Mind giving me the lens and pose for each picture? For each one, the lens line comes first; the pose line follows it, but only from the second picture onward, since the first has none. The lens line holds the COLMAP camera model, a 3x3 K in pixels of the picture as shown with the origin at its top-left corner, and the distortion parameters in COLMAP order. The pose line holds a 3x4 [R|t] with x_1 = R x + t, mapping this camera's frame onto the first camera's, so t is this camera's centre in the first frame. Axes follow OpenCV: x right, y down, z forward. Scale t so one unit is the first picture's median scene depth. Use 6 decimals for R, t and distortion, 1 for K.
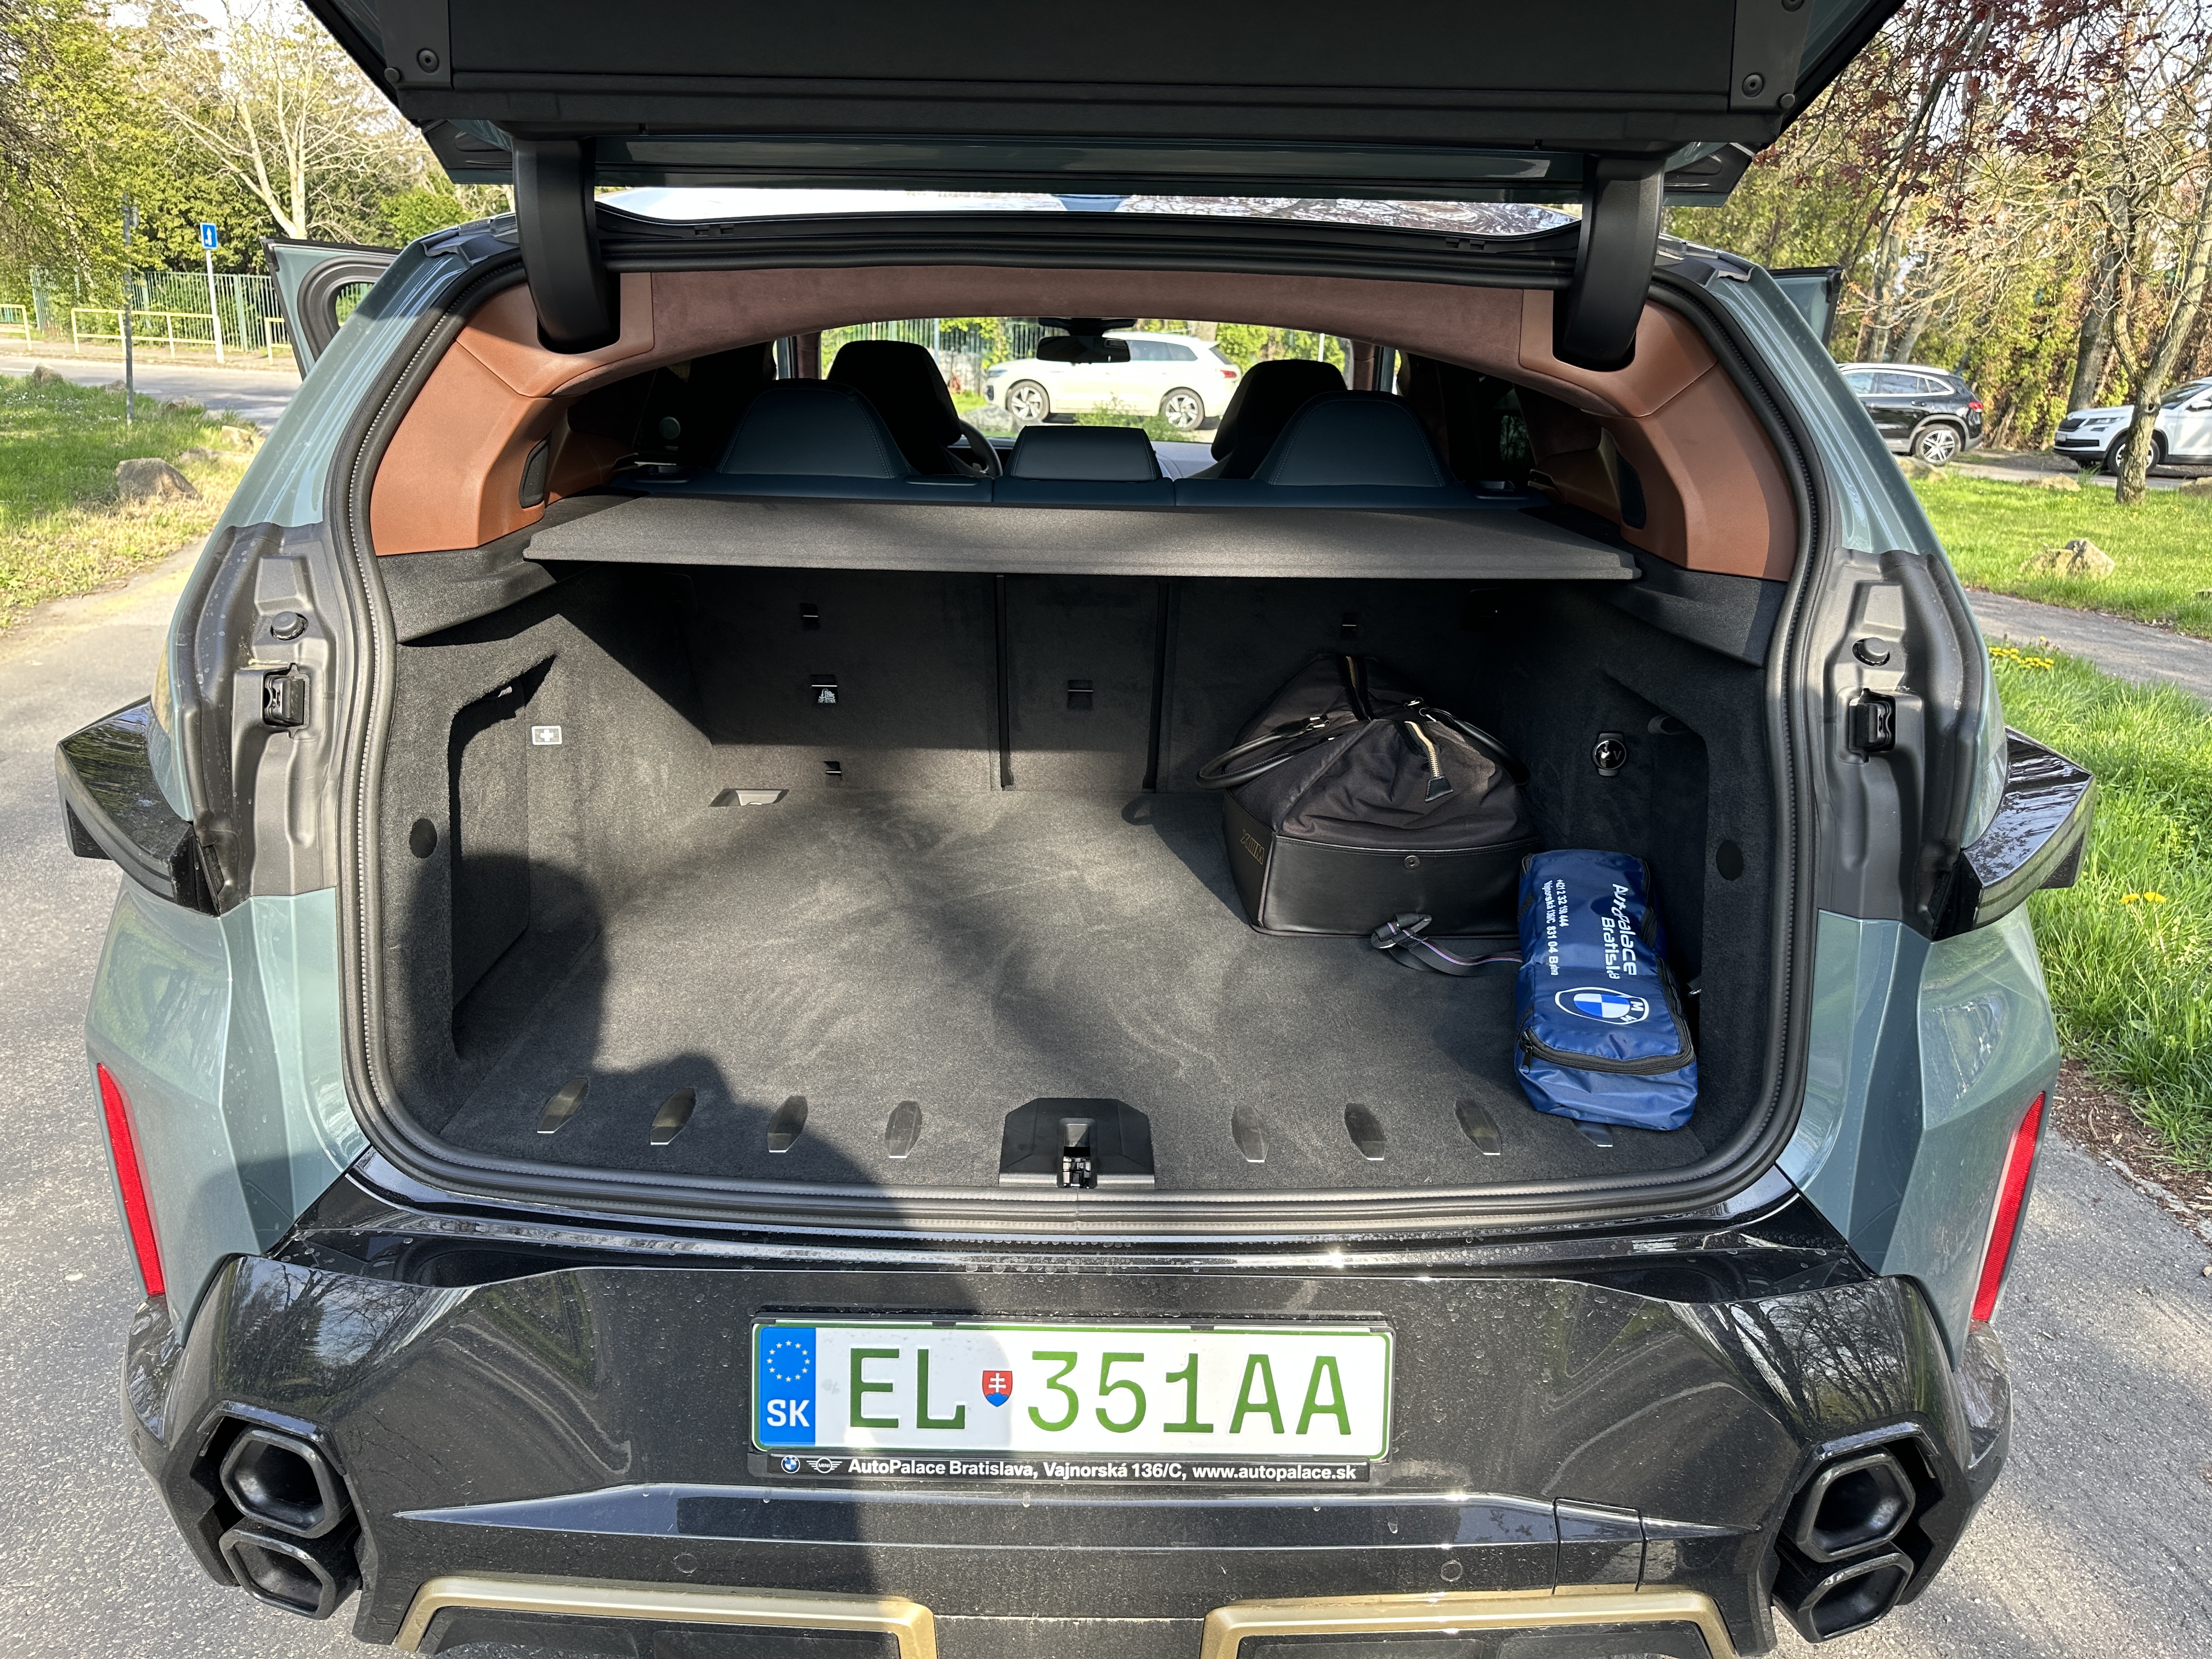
lens RADIAL K [[1549.6, 0, 1106.5], [0, 1549.6, 825.8], [0, 0, 1]] dist [0.034188, -0.030278]
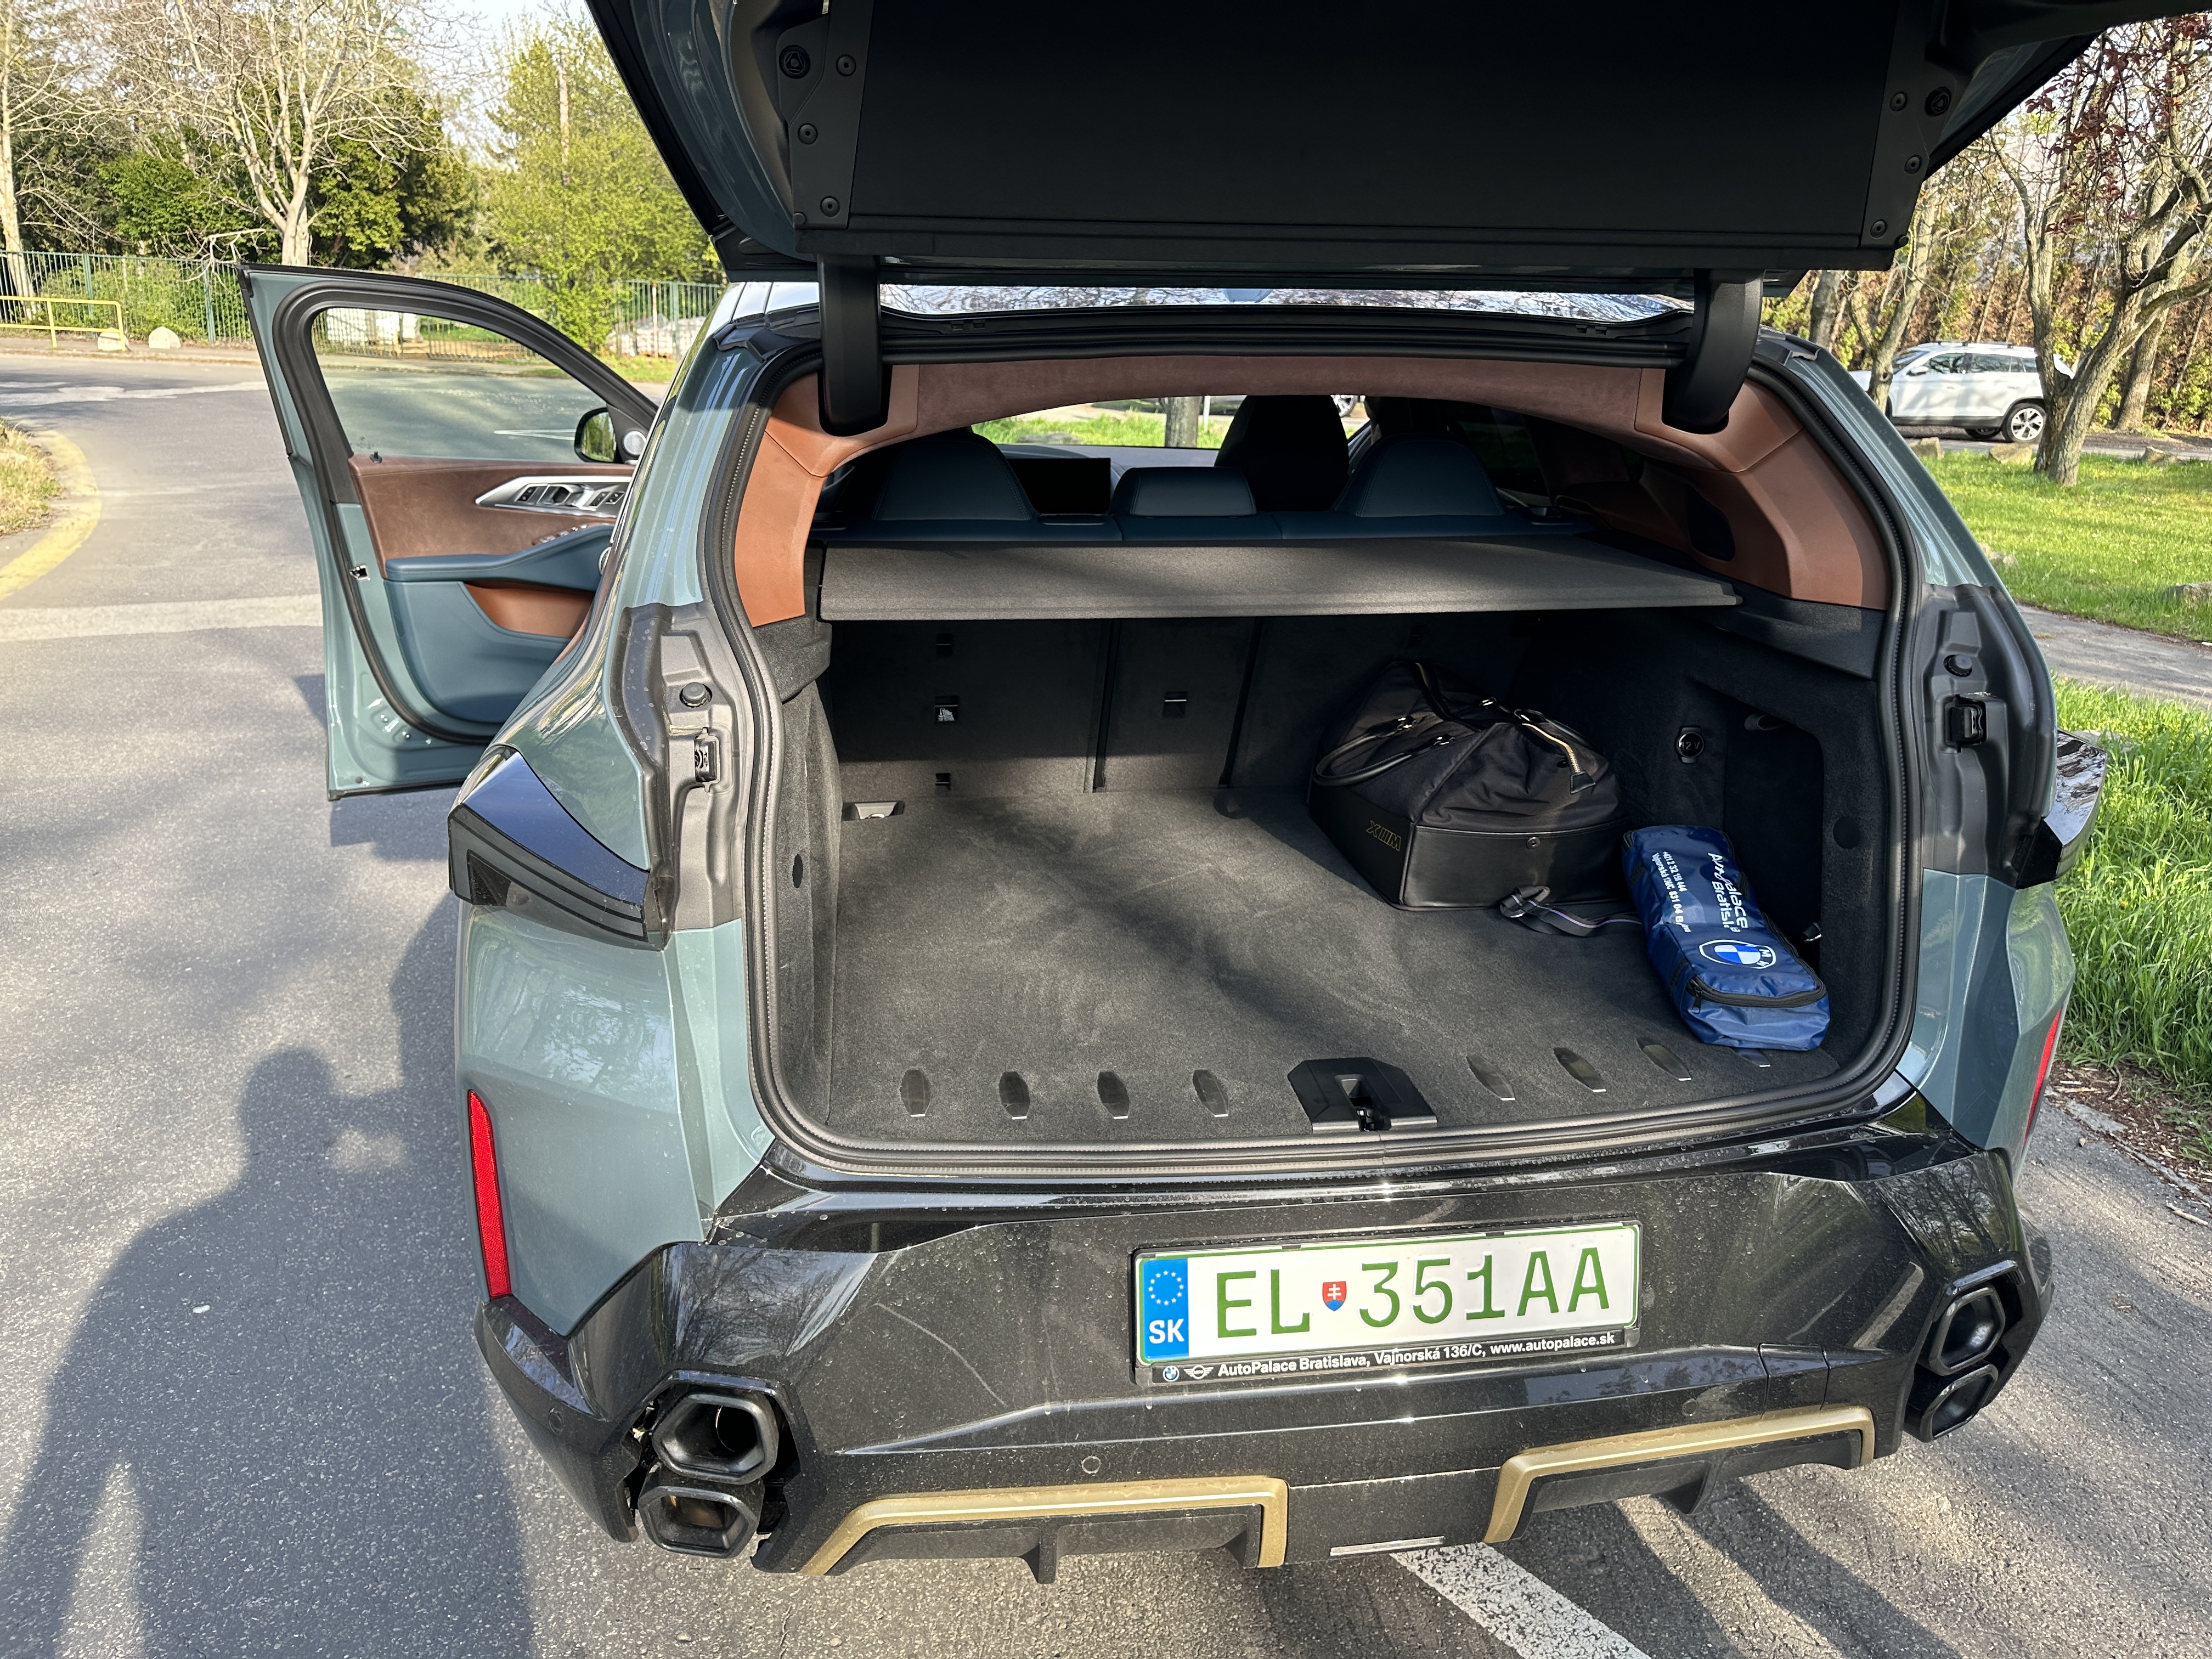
lens RADIAL K [[1549.6, 0, 1116.9], [0, 1549.6, 826.8], [0, 0, 1]] dist [0.034188, -0.030278]
pose [[0.989361, -0.050360, 0.136488, -0.325467], [0.047678, 0.998601, 0.022854, -0.036402], [-0.137448, -0.016103, 0.990378, -0.151574]]
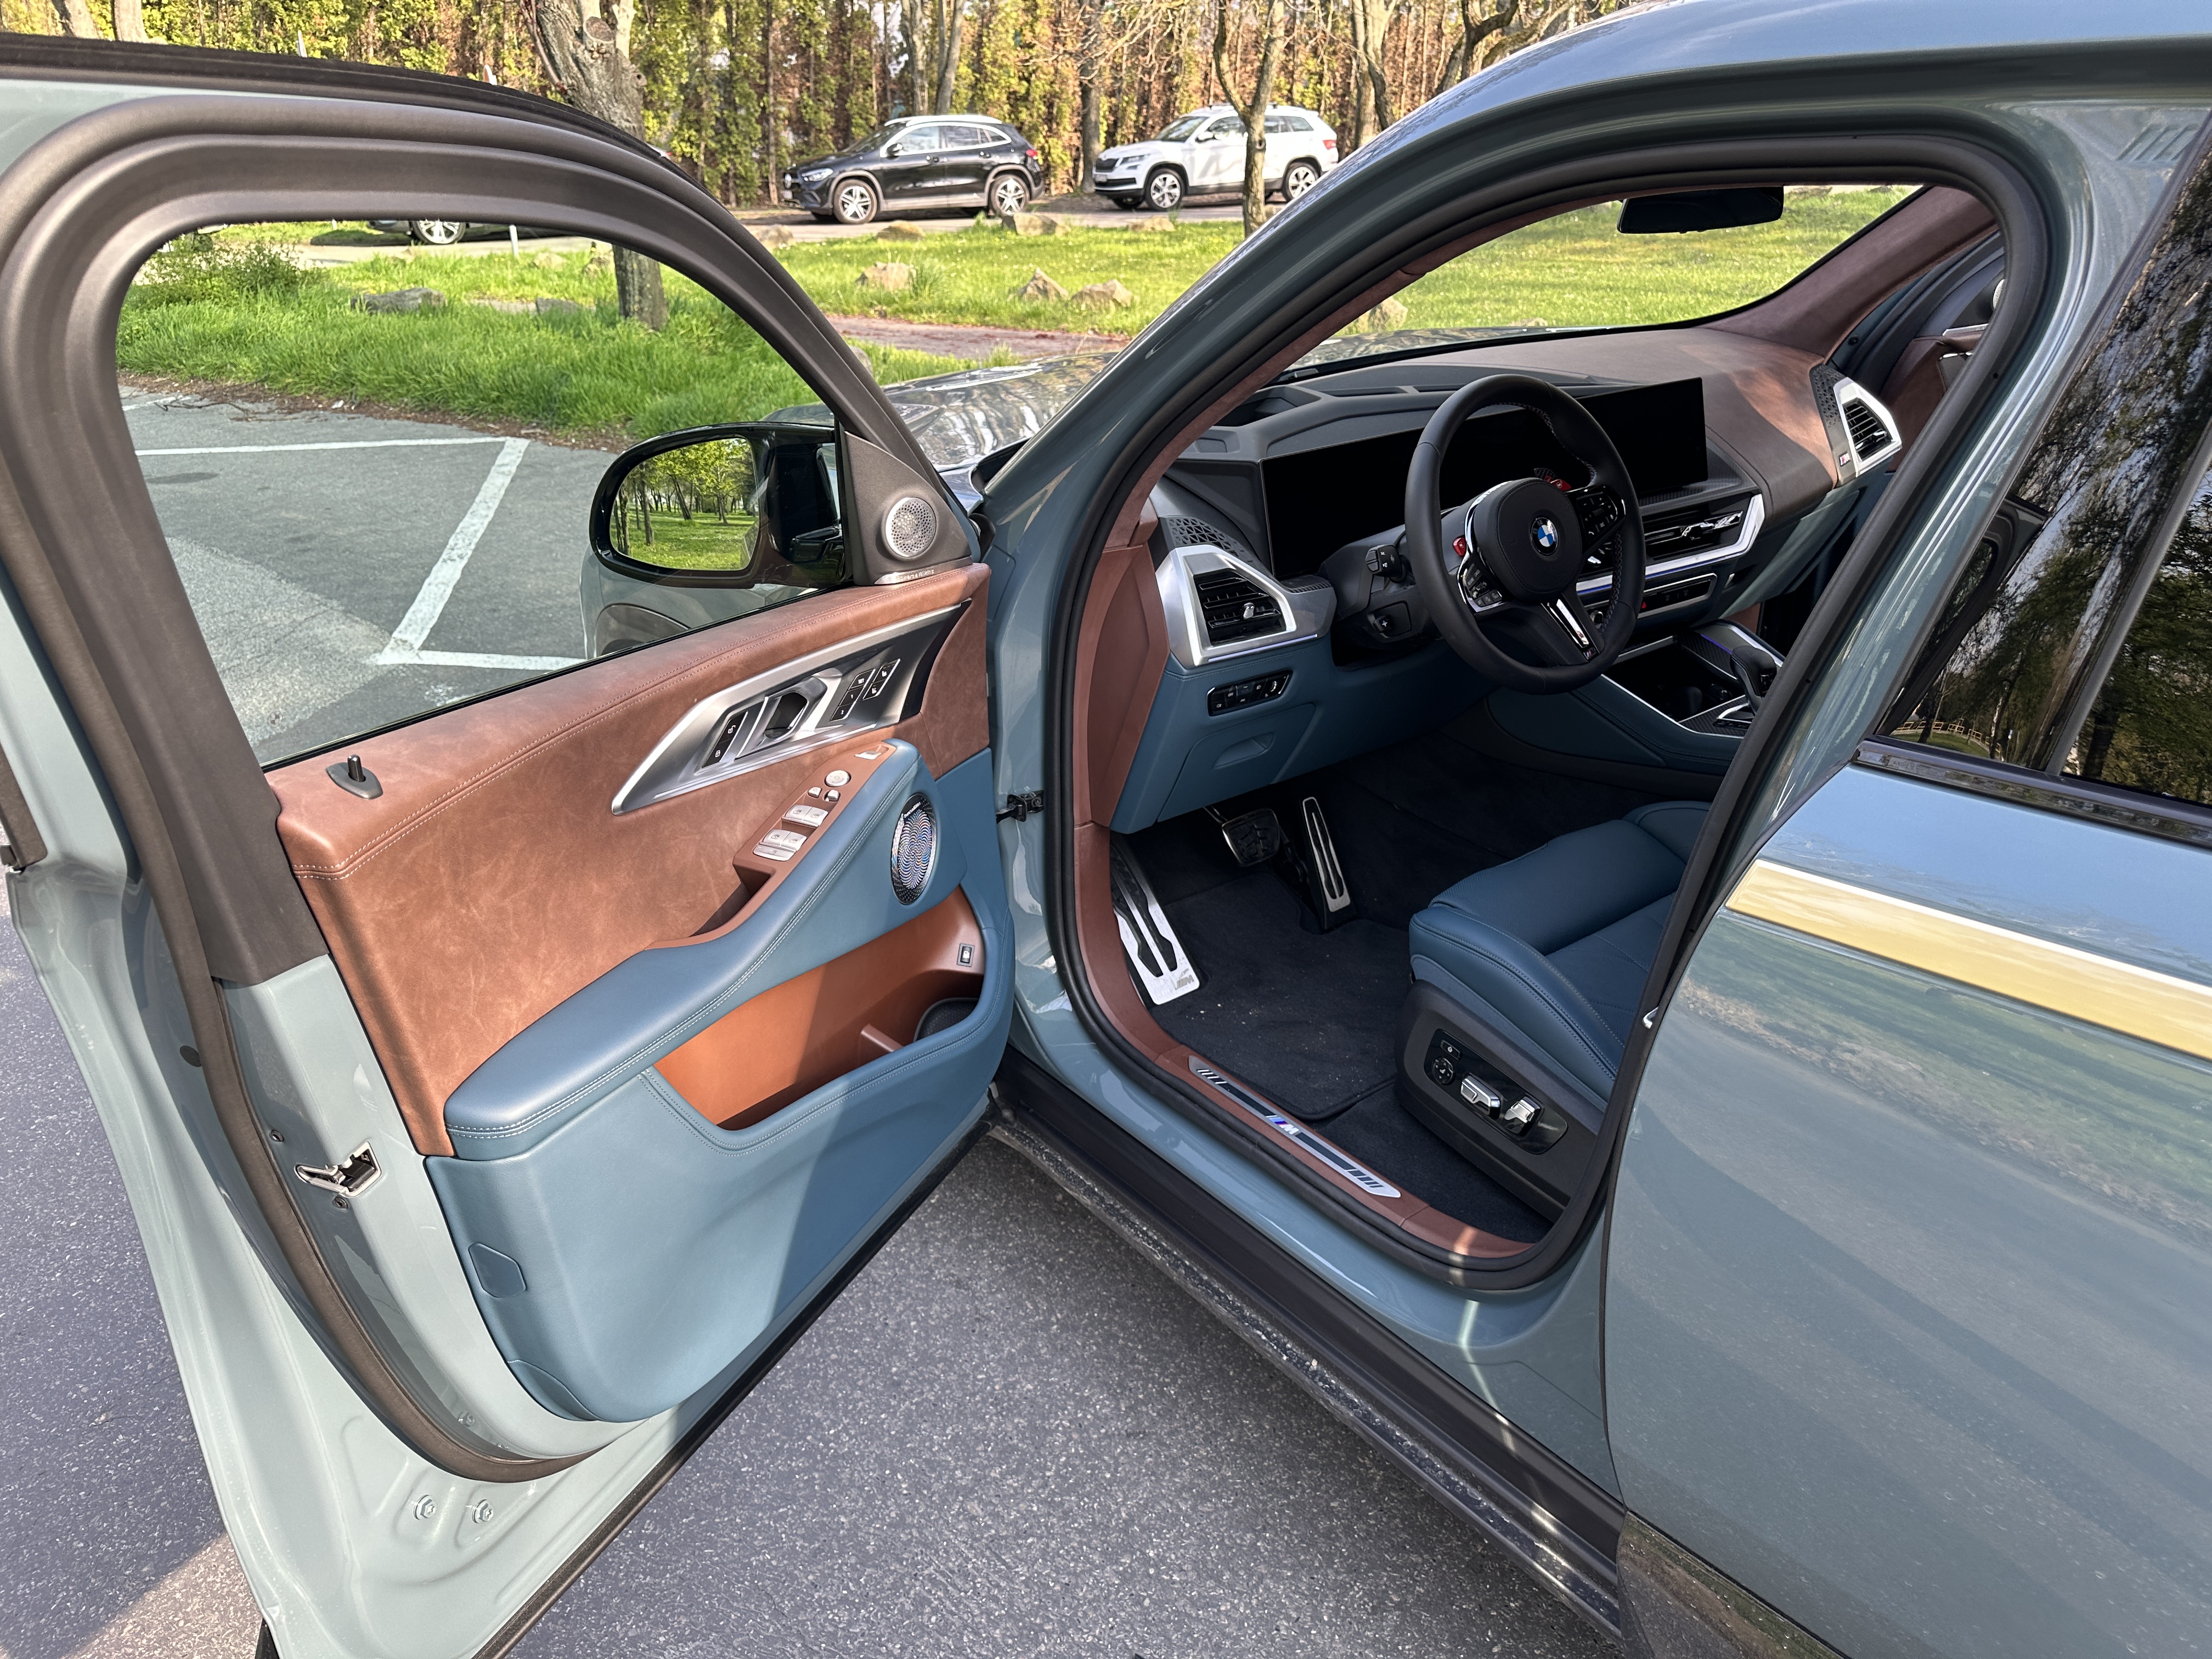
lens RADIAL K [[1549.6, 0, 1119.3], [0, 1549.6, 823.7], [0, 0, 1]] dist [0.034188, -0.030278]
pose [[0.793206, -0.306644, 0.526113, -1.231229], [0.235622, 0.951216, 0.199174, -0.667043], [-0.561522, -0.034022, 0.826762, 1.762501]]
